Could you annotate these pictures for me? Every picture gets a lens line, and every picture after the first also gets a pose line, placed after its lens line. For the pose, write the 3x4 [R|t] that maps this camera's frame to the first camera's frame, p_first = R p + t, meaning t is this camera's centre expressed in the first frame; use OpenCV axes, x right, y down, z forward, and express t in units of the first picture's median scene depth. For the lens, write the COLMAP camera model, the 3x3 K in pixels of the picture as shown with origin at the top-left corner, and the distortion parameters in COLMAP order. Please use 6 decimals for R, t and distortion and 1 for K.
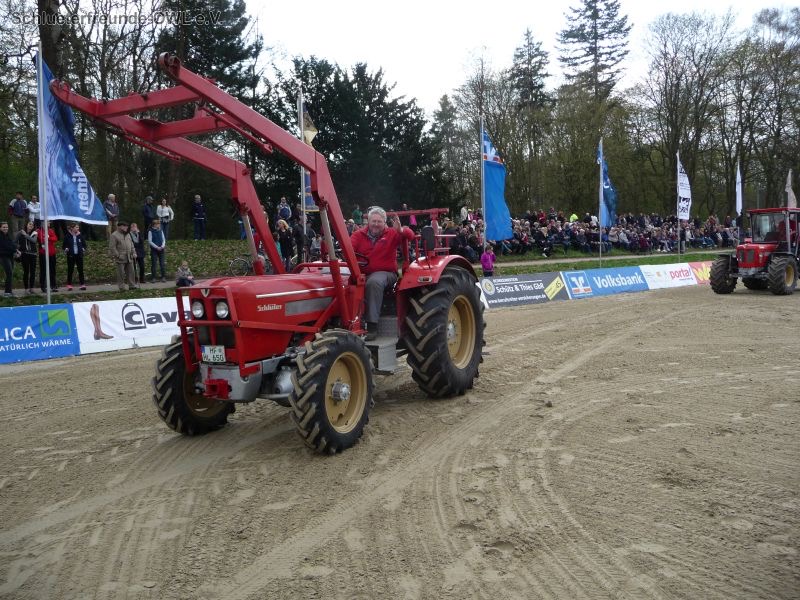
lens RADIAL K [[660.6, 0, 395.3], [0, 660.6, 297.2], [0, 0, 1]] dist [-0.032974, 0.026364]
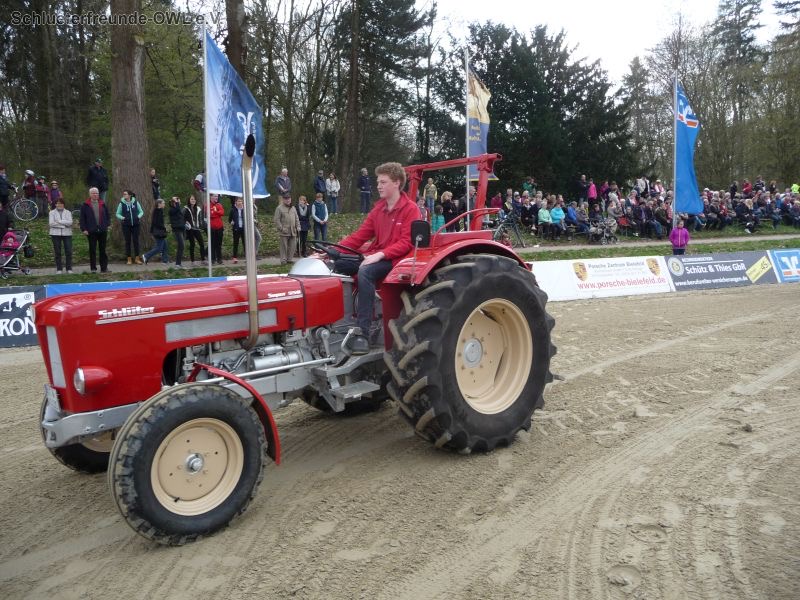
lens RADIAL K [[660.6, 0, 395.3], [0, 660.6, 297.2], [0, 0, 1]] dist [-0.032974, 0.026364]
pose [[0.964114, 0.029446, -0.263850, 0.007622], [-0.019469, 0.998996, 0.040351, -0.001885], [0.264773, -0.033766, 0.963719, 0.034922]]
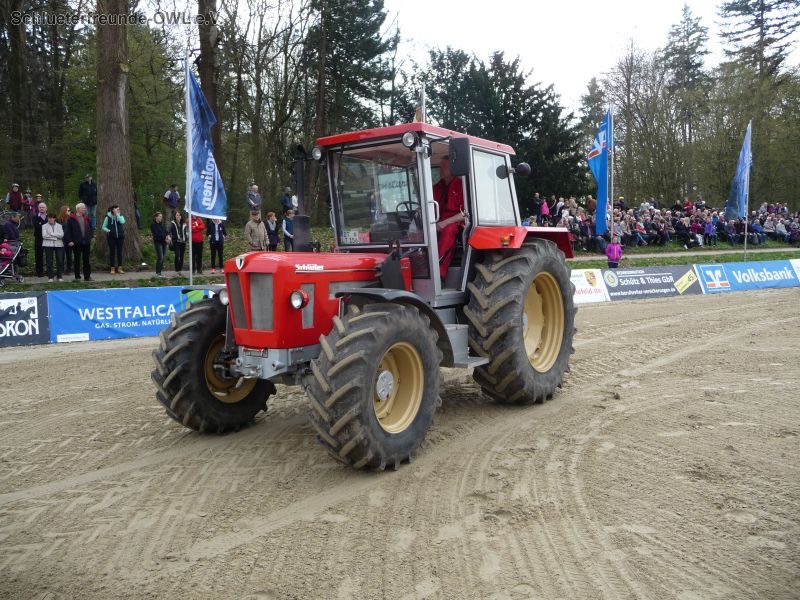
lens RADIAL K [[660.6, 0, 395.3], [0, 660.6, 297.2], [0, 0, 1]] dist [-0.032974, 0.026364]
pose [[0.976519, 0.028924, -0.213481, 0.022139], [-0.024959, 0.999463, 0.021248, -0.000692], [0.213981, -0.015421, 0.976716, -0.012116]]
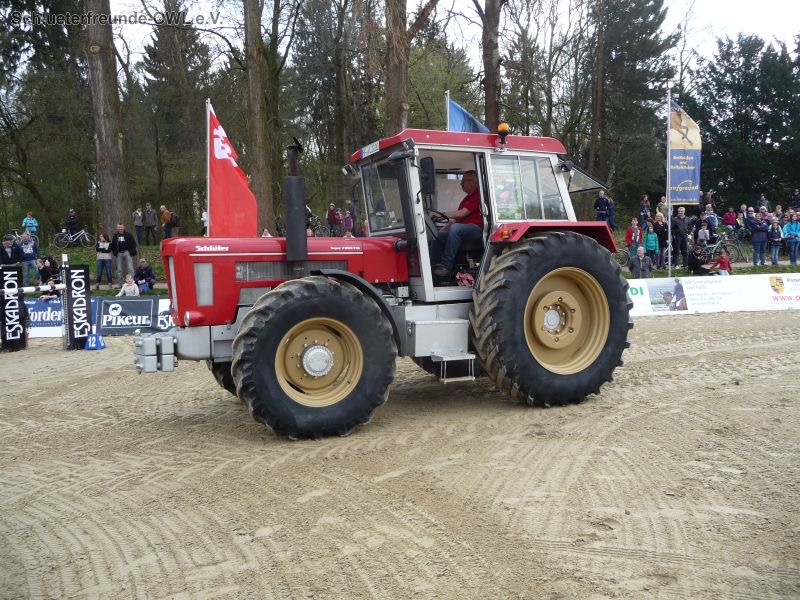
lens RADIAL K [[660.6, 0, 395.3], [0, 660.6, 297.2], [0, 0, 1]] dist [-0.032974, 0.026364]
pose [[0.782780, 0.044705, -0.620691, 0.093146], [-0.030758, 0.998977, 0.033160, -0.002061], [0.621538, -0.006866, 0.783354, -0.055765]]
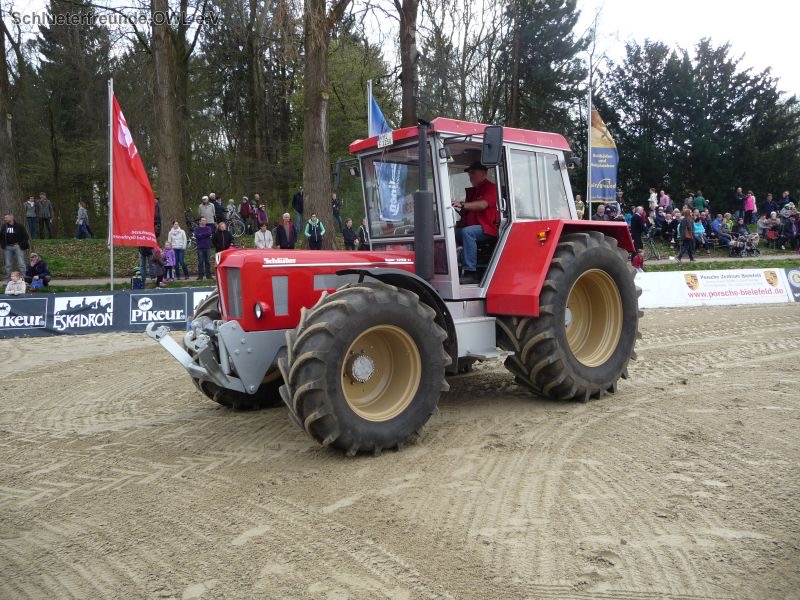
lens RADIAL K [[660.6, 0, 395.3], [0, 660.6, 297.2], [0, 0, 1]] dist [-0.032974, 0.026364]
pose [[0.858393, 0.045173, -0.511000, 0.074513], [-0.032765, 0.998909, 0.033265, -0.001290], [0.511945, -0.011811, 0.858937, -0.043800]]
